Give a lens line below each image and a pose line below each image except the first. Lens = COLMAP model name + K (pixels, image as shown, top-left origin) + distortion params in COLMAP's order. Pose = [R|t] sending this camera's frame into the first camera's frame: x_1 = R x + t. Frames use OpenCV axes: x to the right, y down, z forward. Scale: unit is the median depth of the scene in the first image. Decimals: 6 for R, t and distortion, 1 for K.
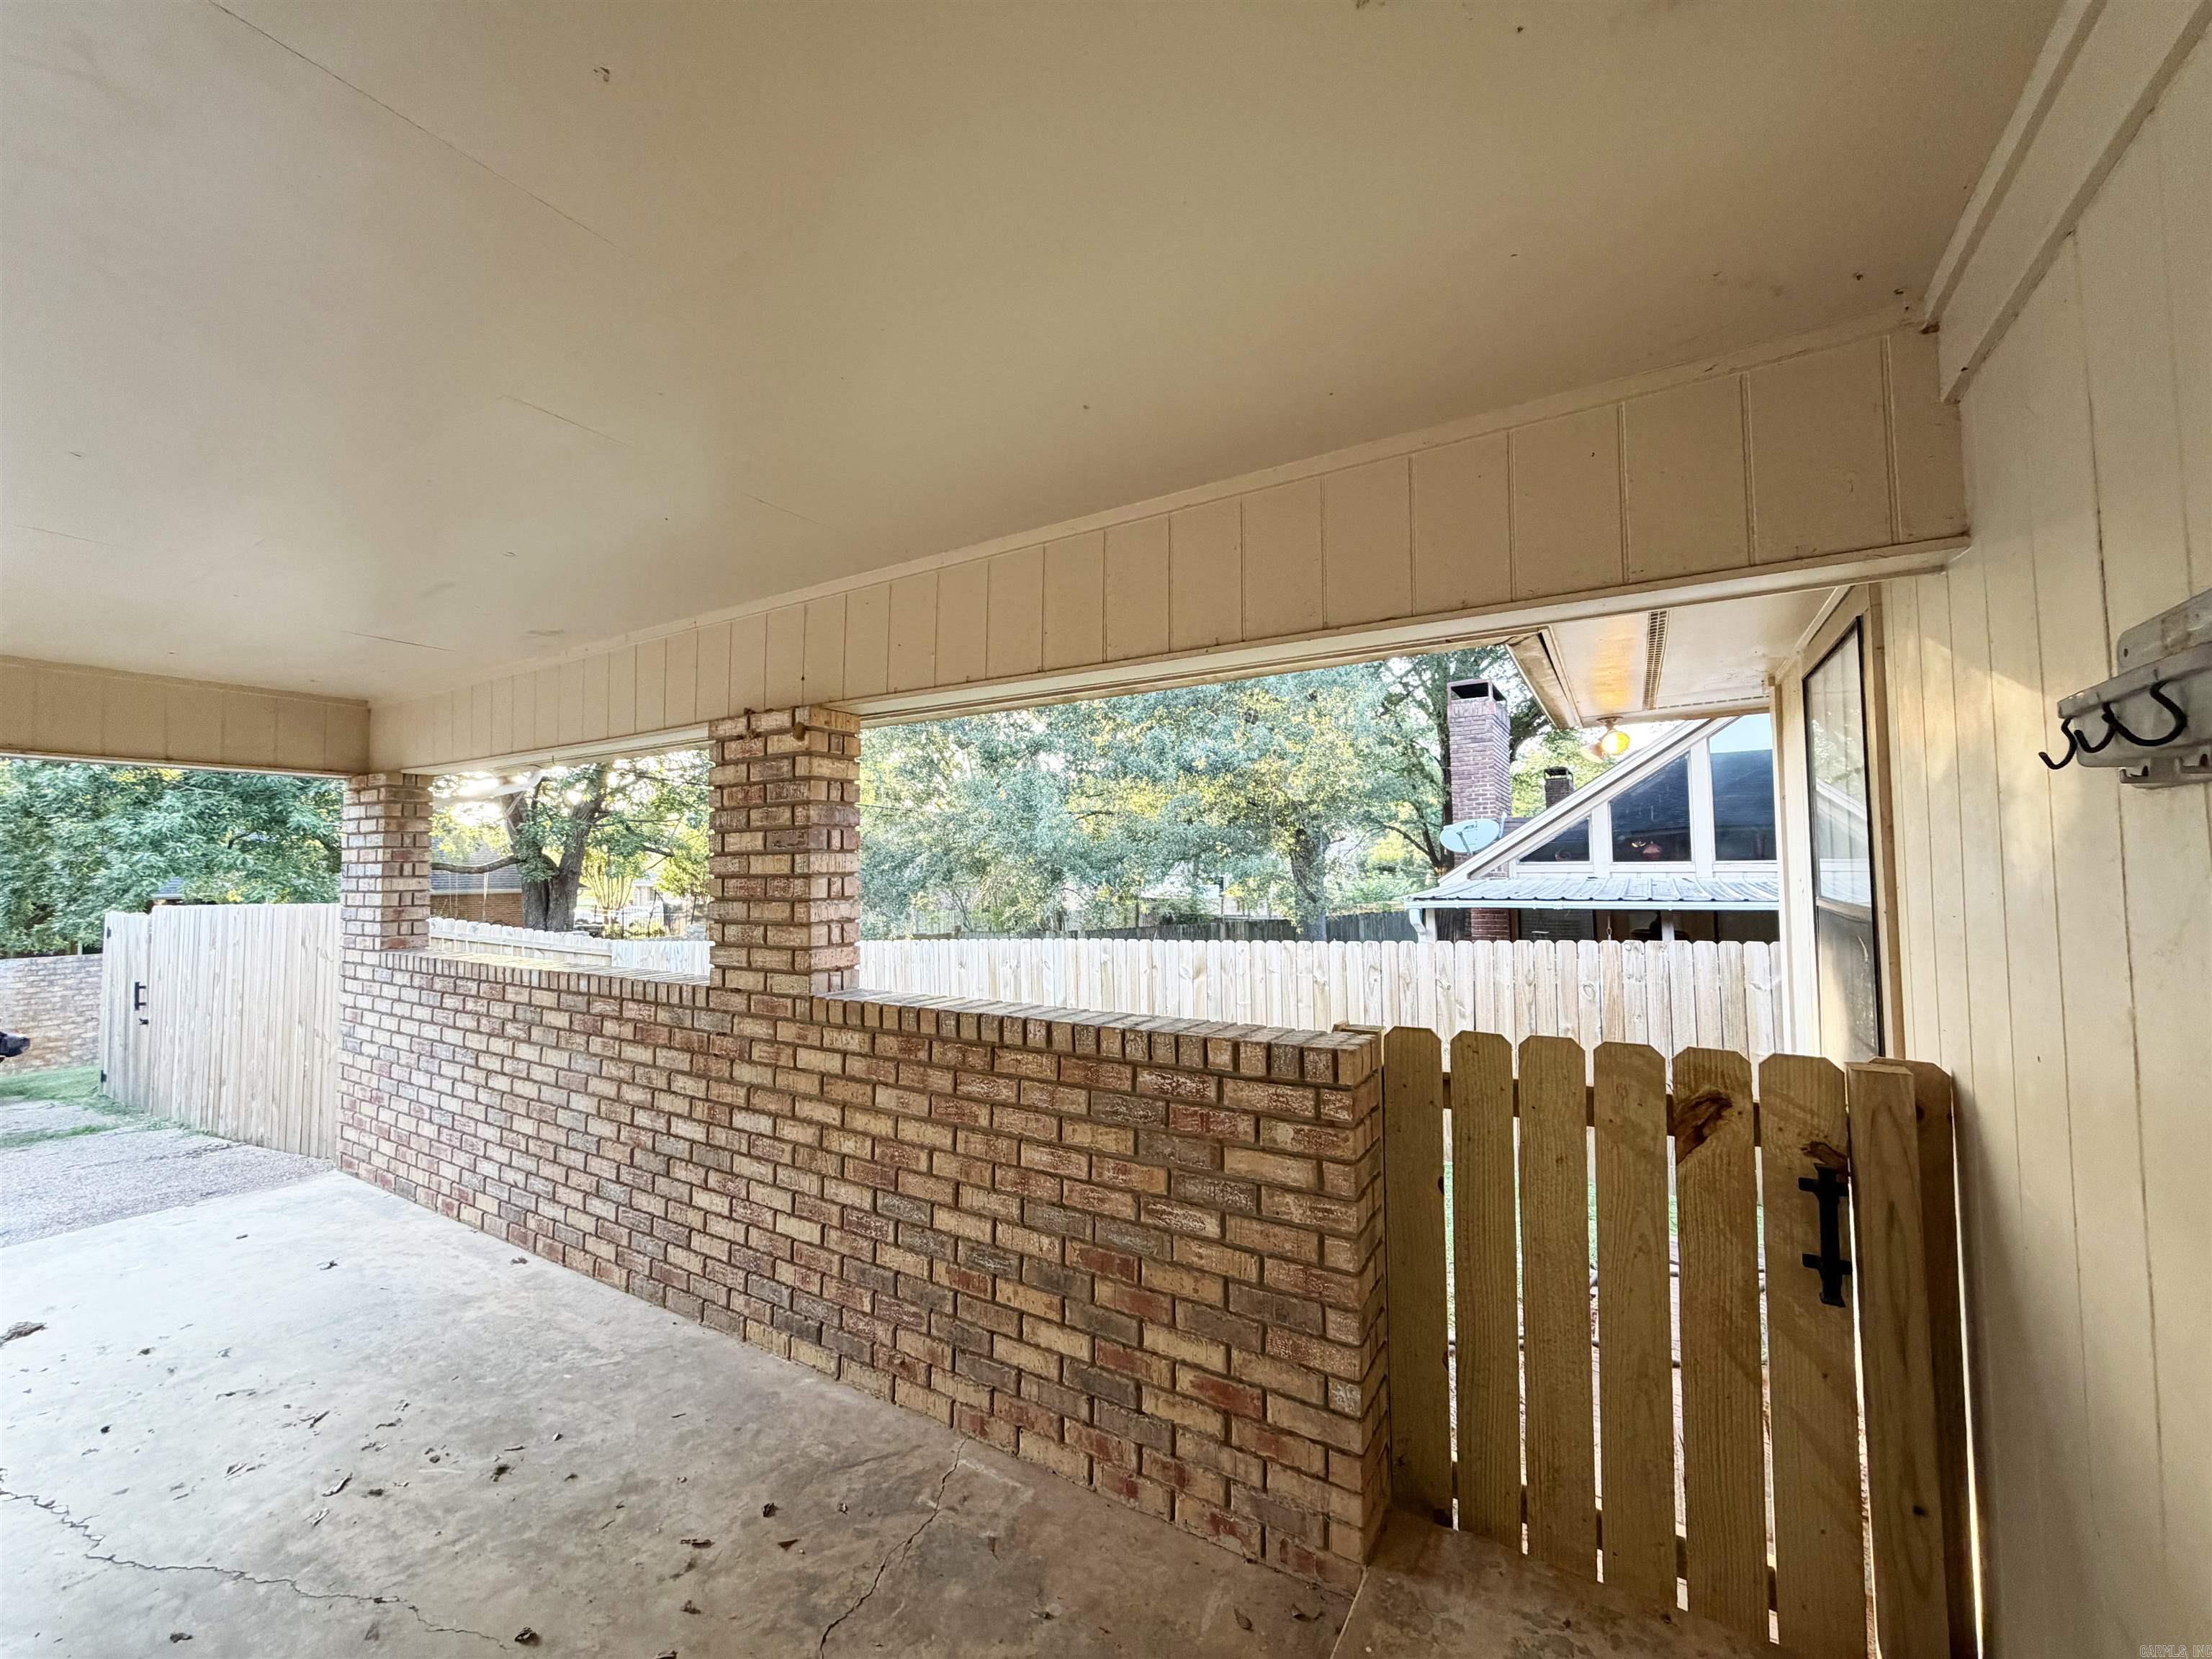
lens RADIAL K [[878.3, 0, 1101.8], [0, 878.3, 835.4], [0, 0, 1]] dist [0.015482, -0.000953]
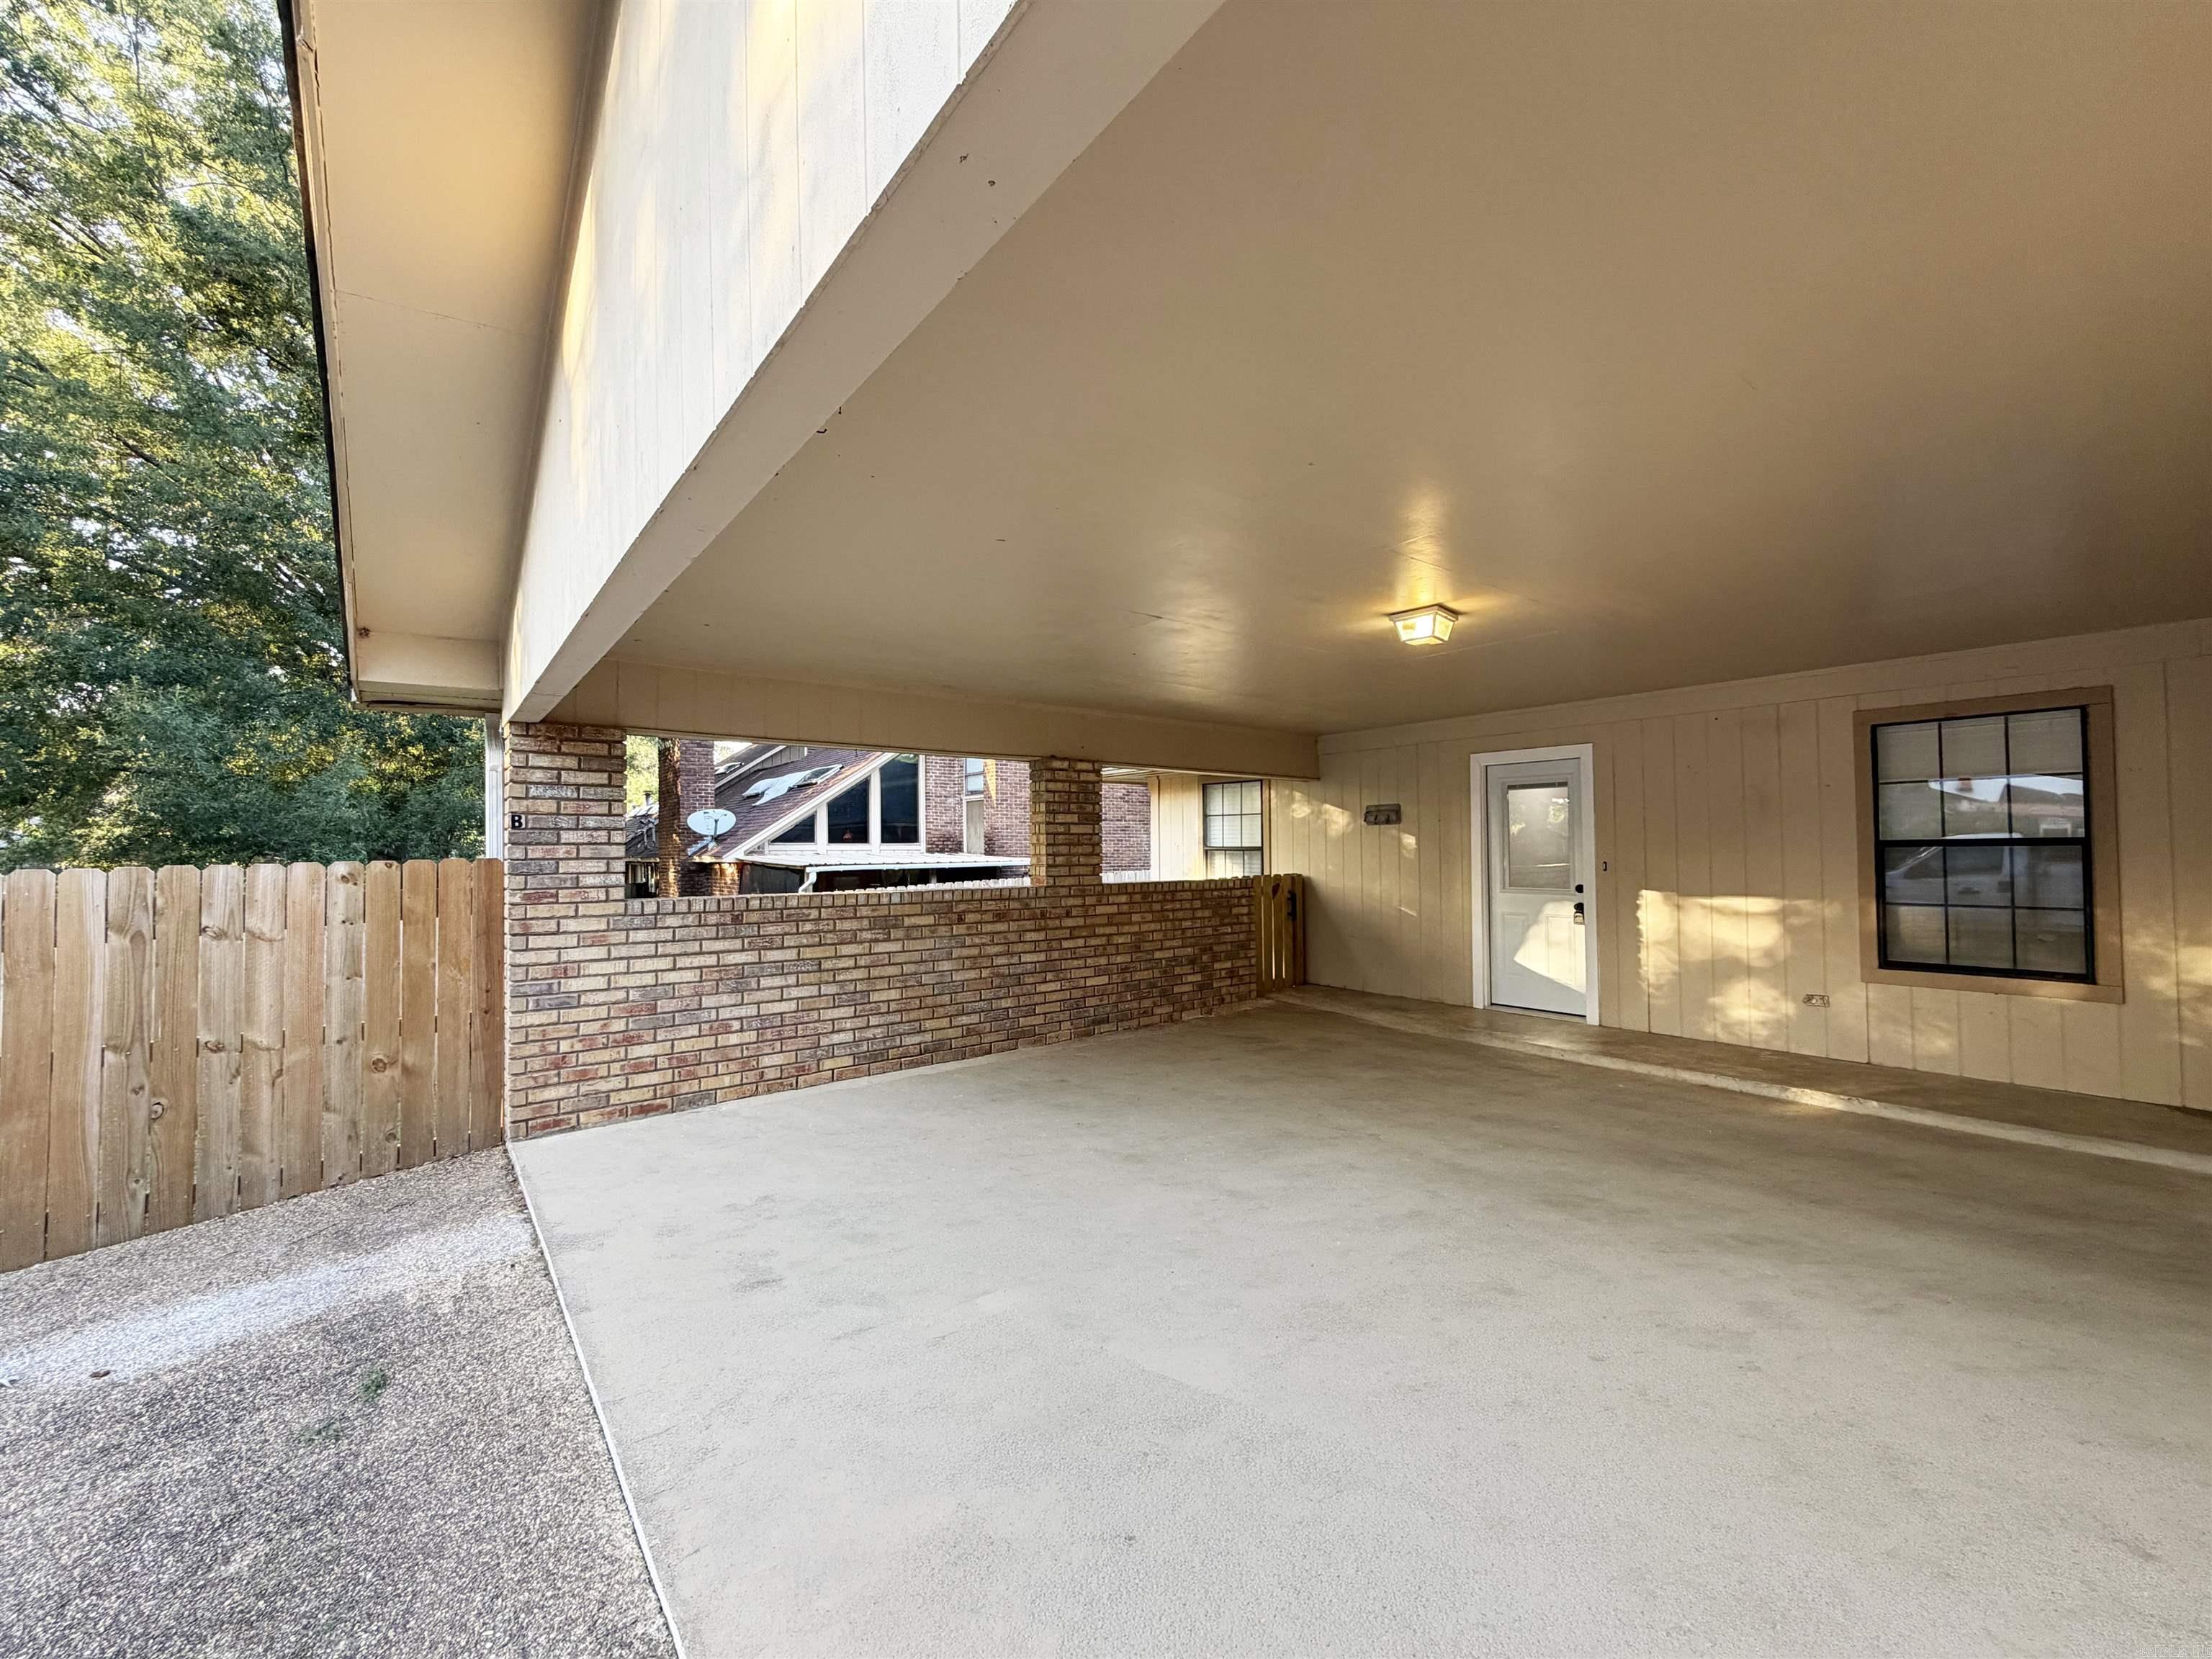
lens RADIAL K [[878.3, 0, 1108.3], [0, 878.3, 829.6], [0, 0, 1]] dist [0.015482, -0.000953]
pose [[0.333863, 0.028961, 0.942177, -2.569929], [-0.031381, 0.999315, -0.019598, 0.079680], [-0.942099, -0.023024, 0.334543, 0.180125]]
